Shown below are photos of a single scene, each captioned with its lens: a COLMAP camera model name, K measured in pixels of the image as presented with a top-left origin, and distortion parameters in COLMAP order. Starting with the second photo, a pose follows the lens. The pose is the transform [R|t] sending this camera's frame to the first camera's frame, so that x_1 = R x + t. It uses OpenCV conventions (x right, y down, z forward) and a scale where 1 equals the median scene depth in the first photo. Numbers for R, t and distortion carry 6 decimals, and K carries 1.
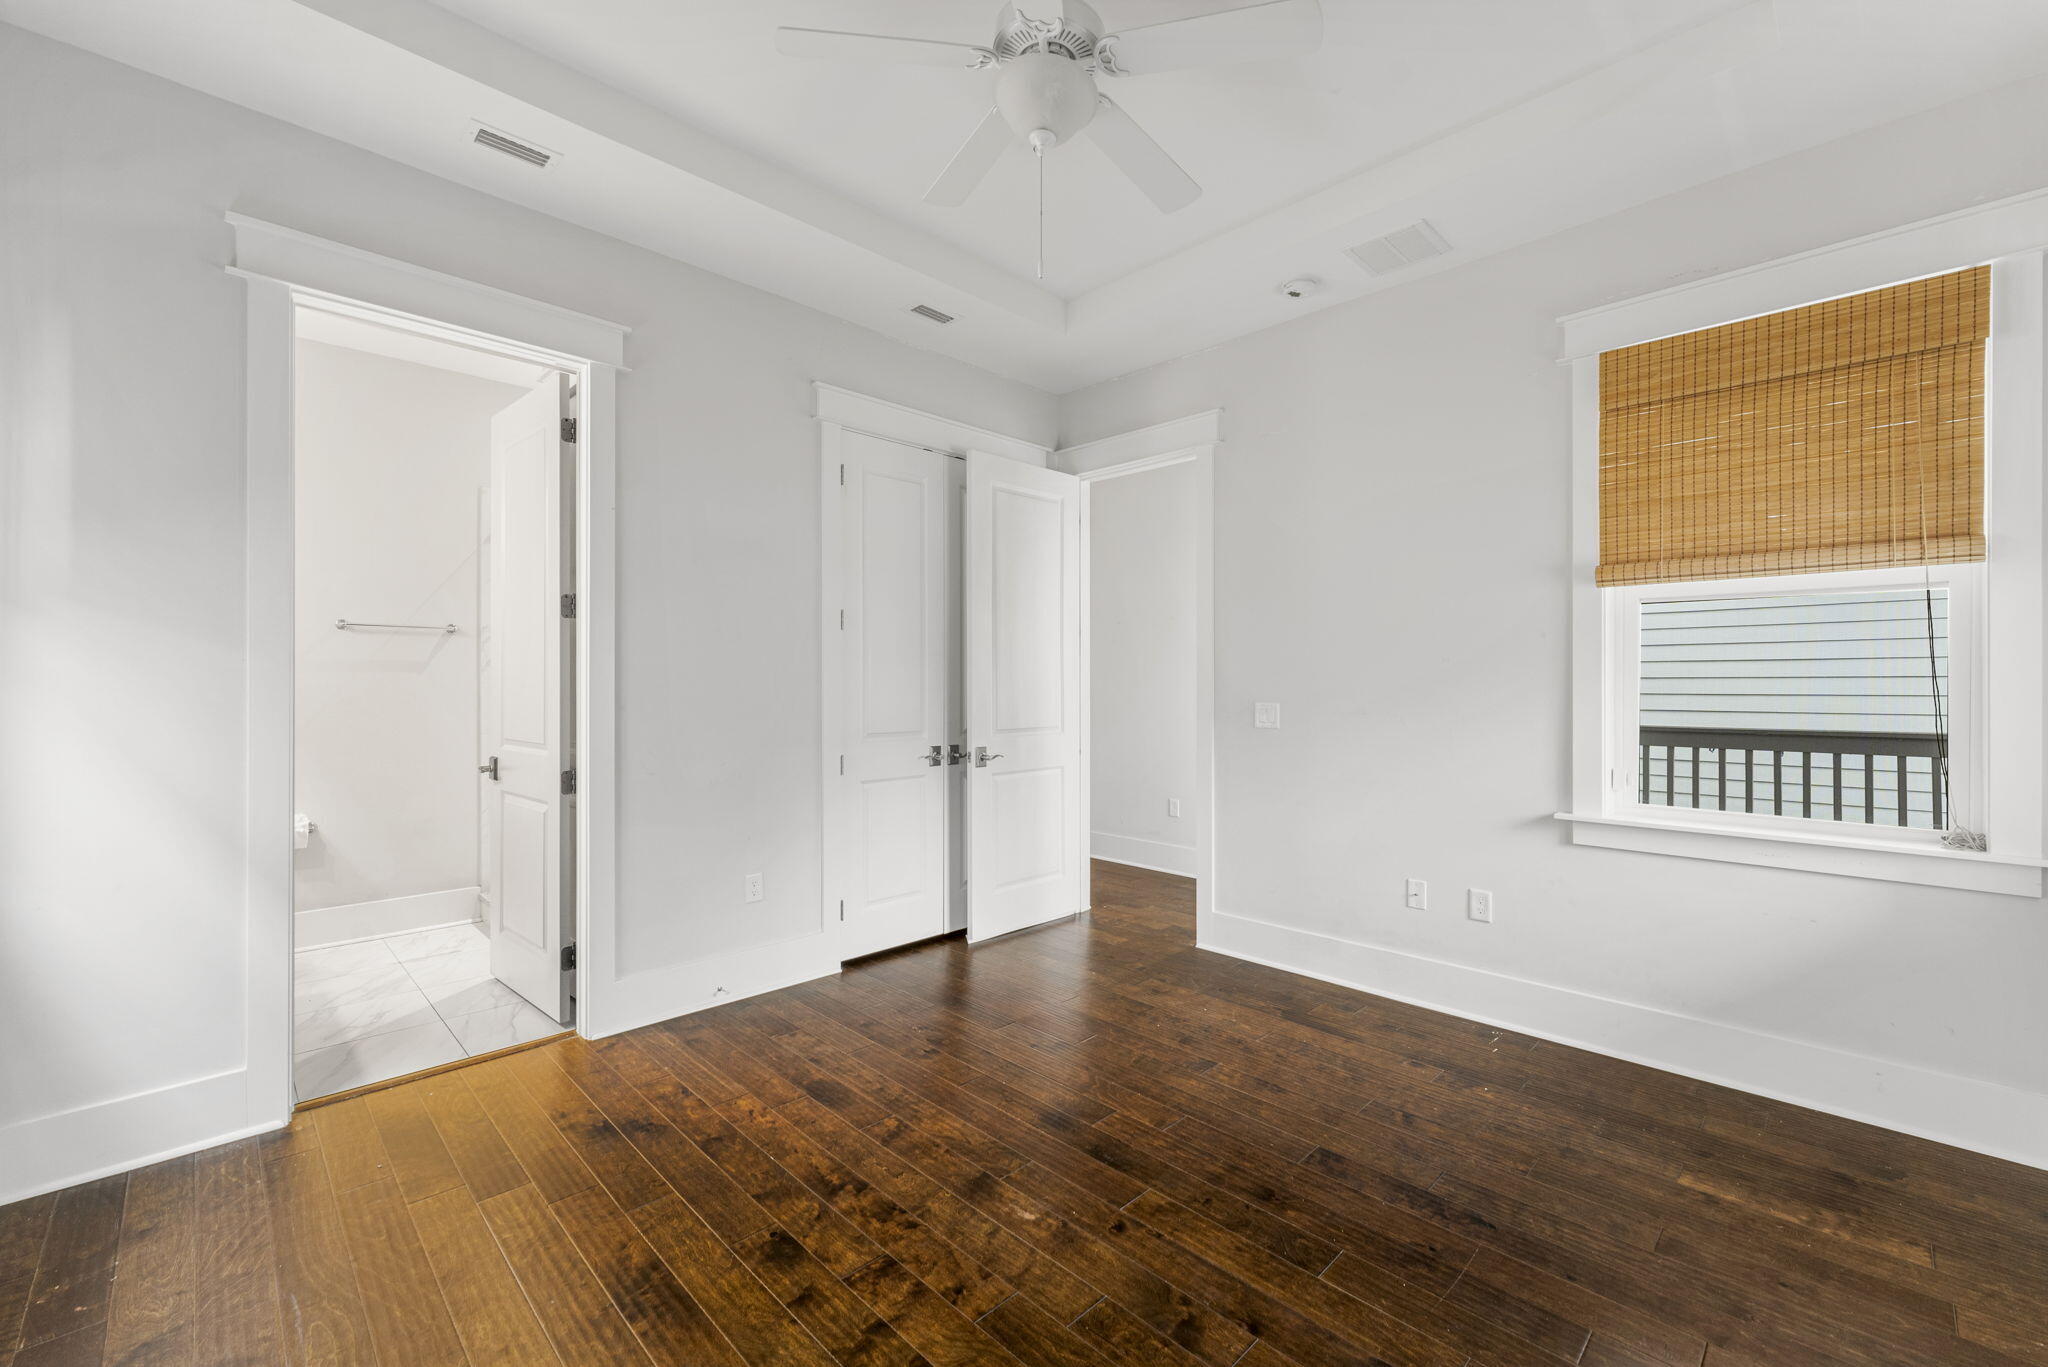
lens RADIAL K [[1081.9, 0, 1026.3], [0, 1081.9, 675.1], [0, 0, 1]] dist [-0.001151, -0.000059]
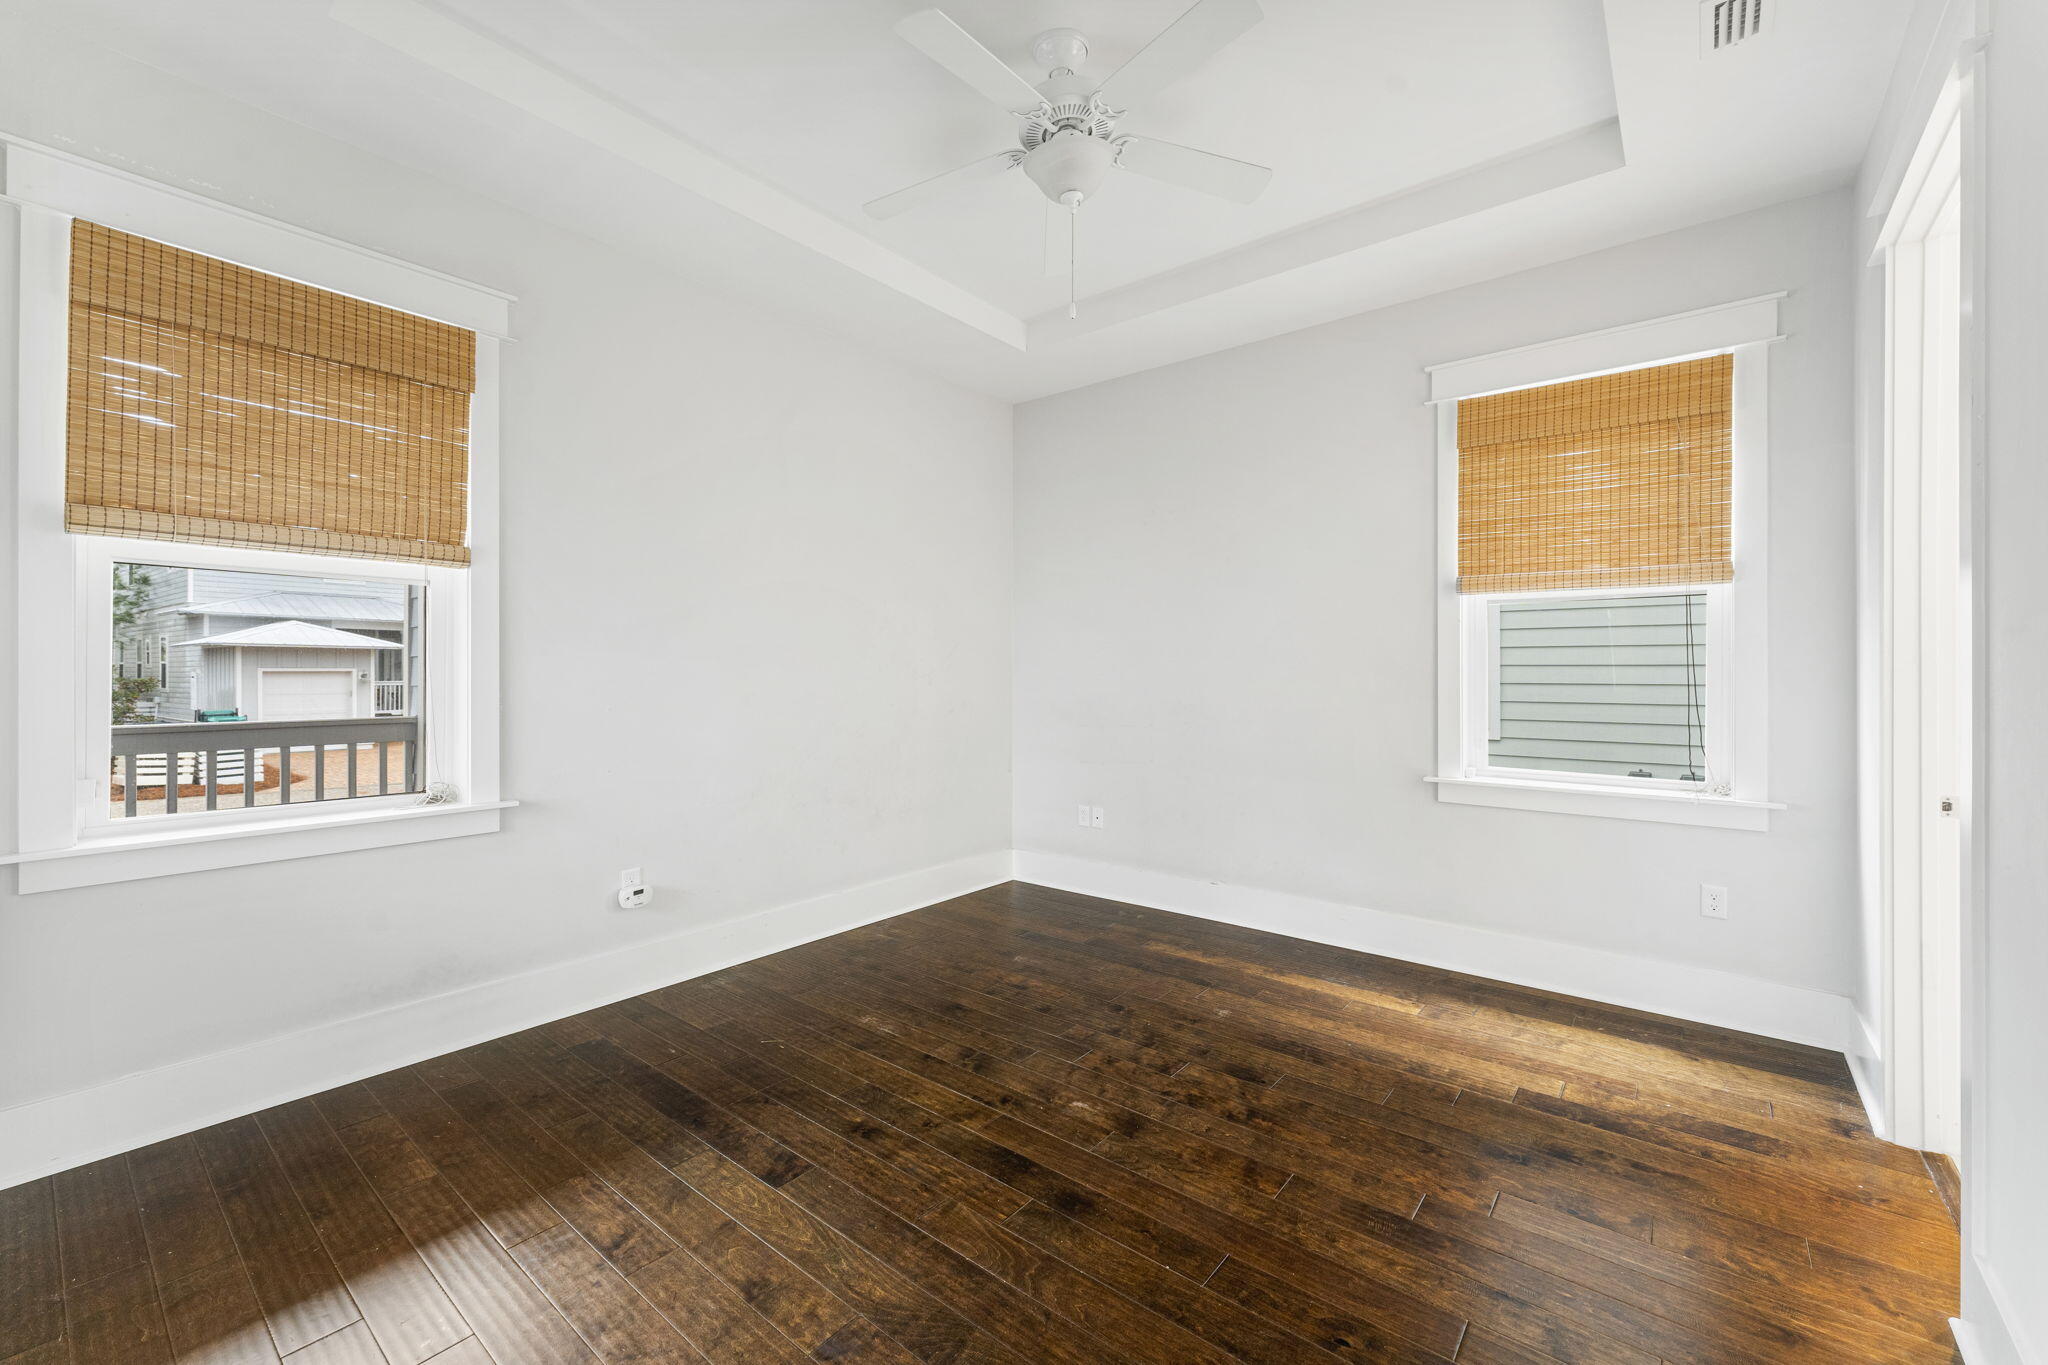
lens RADIAL K [[1081.9, 0, 1026.3], [0, 1081.9, 674.1], [0, 0, 1]] dist [-0.001151, -0.000059]
pose [[-0.996546, -0.001215, -0.083036, 0.160723], [-0.000678, 0.999979, -0.006502, 0.019812], [0.083042, -0.006423, -0.996525, 2.181971]]
